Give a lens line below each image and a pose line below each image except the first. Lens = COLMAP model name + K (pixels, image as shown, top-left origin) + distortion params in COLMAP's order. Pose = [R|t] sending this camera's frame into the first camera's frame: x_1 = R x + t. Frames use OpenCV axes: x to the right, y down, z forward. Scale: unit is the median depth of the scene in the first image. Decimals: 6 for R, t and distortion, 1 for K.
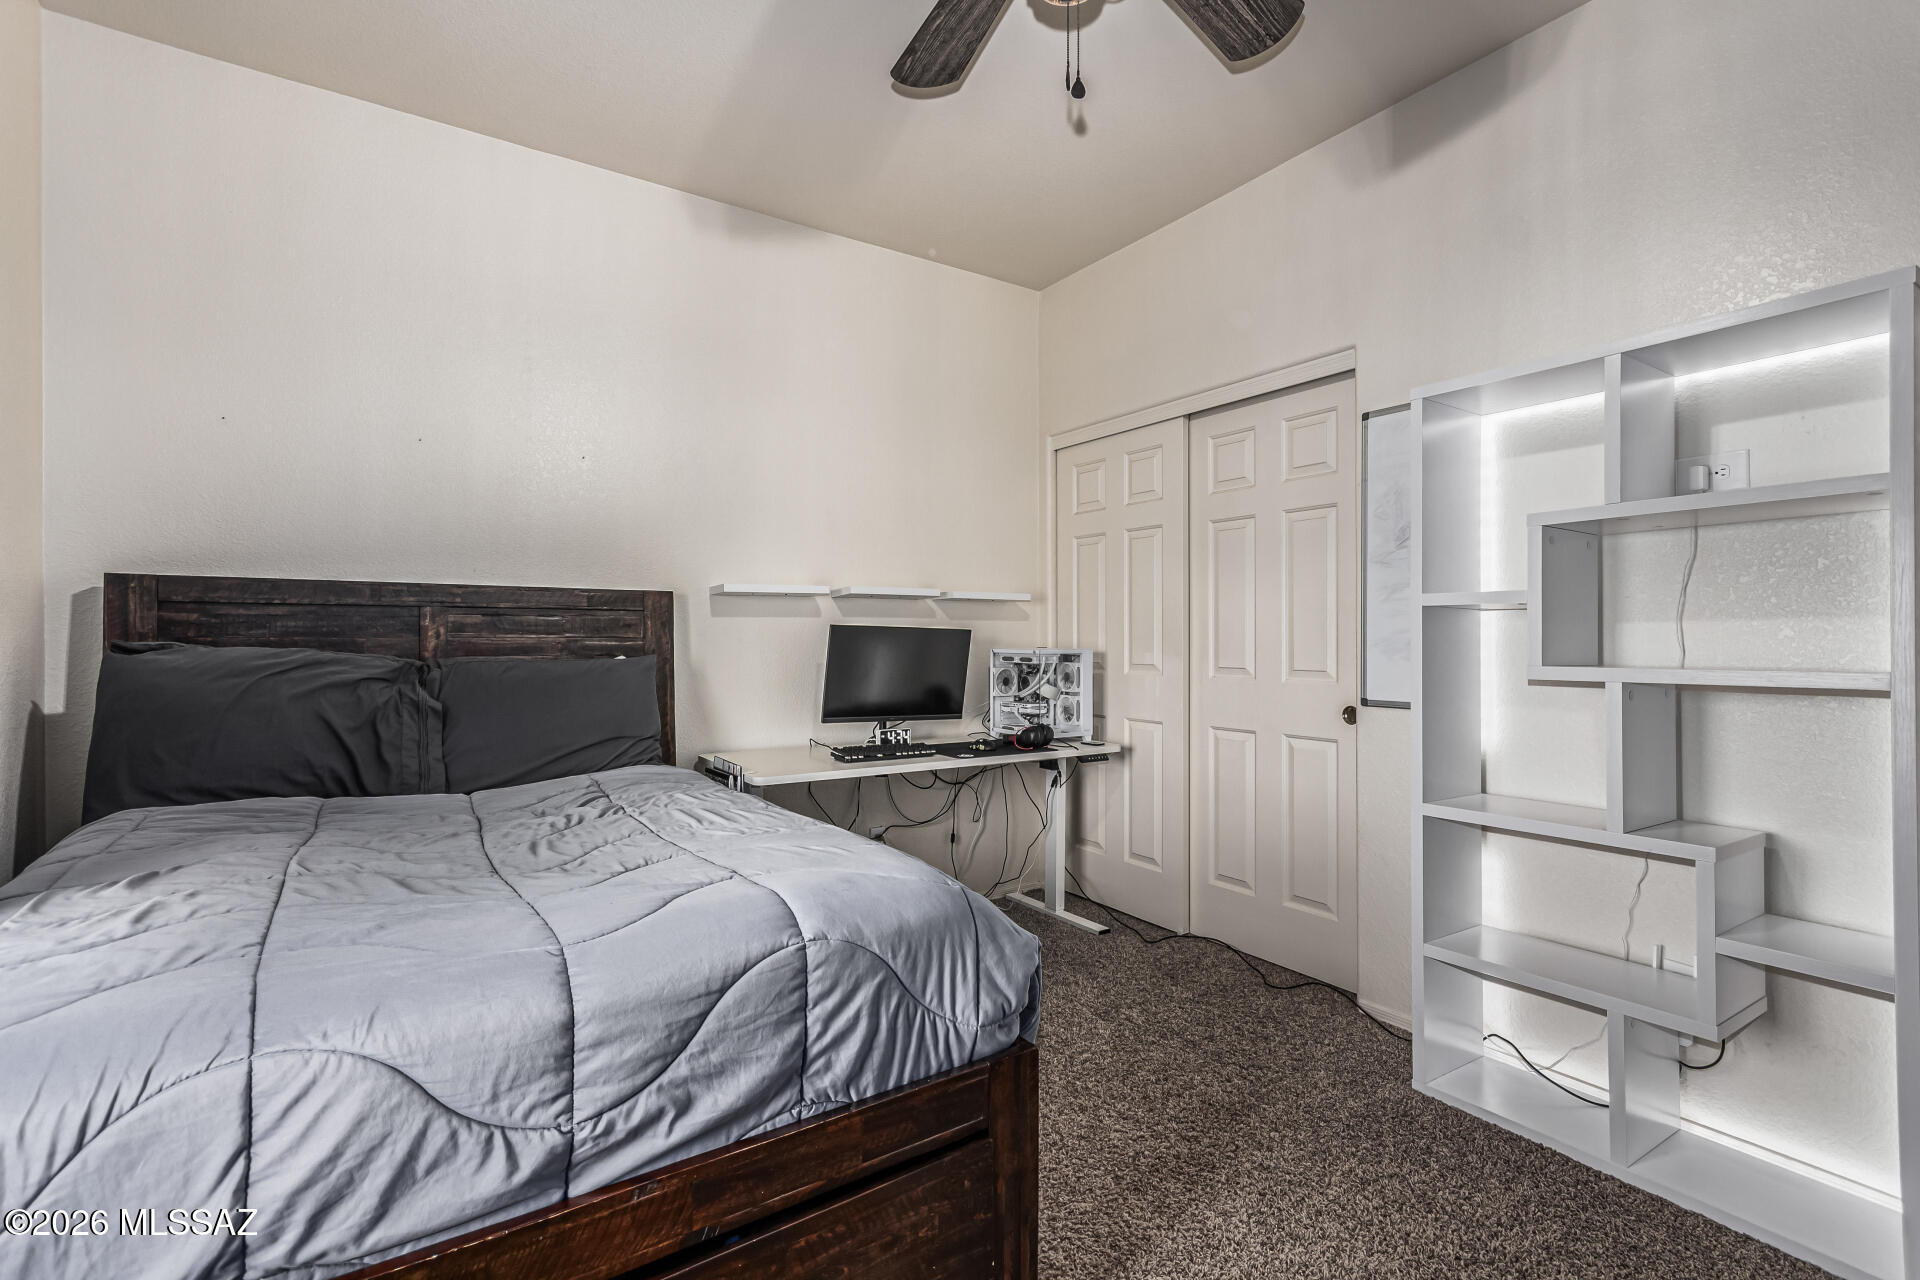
lens RADIAL K [[888.6, 0, 966.1], [0, 888.6, 642.4], [0, 0, 1]] dist [0.000529, 0.001244]
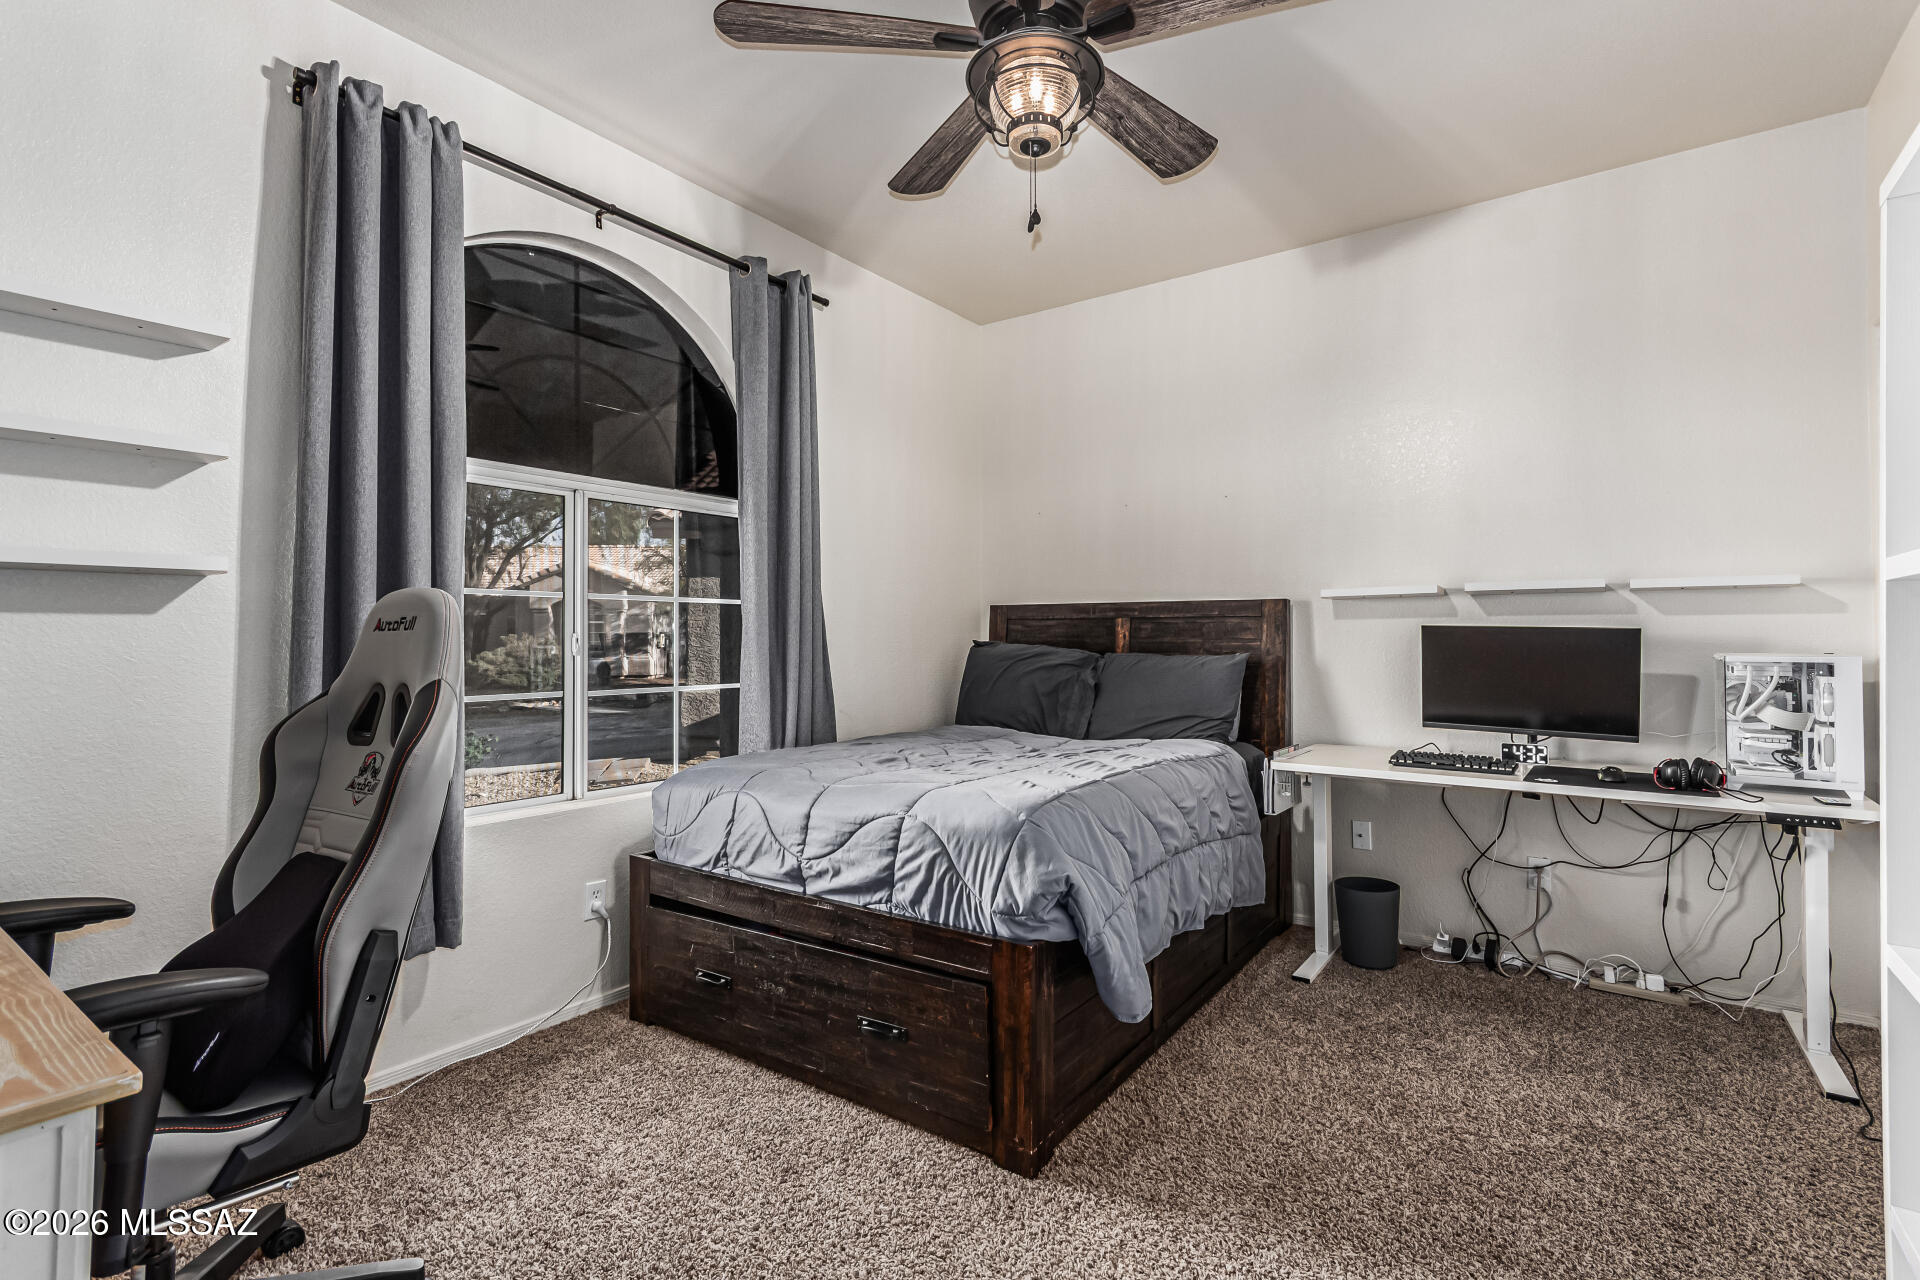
lens RADIAL K [[888.6, 0, 968.5], [0, 888.6, 631.7], [0, 0, 1]] dist [0.000529, 0.001244]
pose [[0.348667, -0.008679, -0.937207, 1.388497], [-0.004199, 0.999933, -0.010822, -0.000464], [0.937237, 0.007709, 0.348607, 0.478685]]
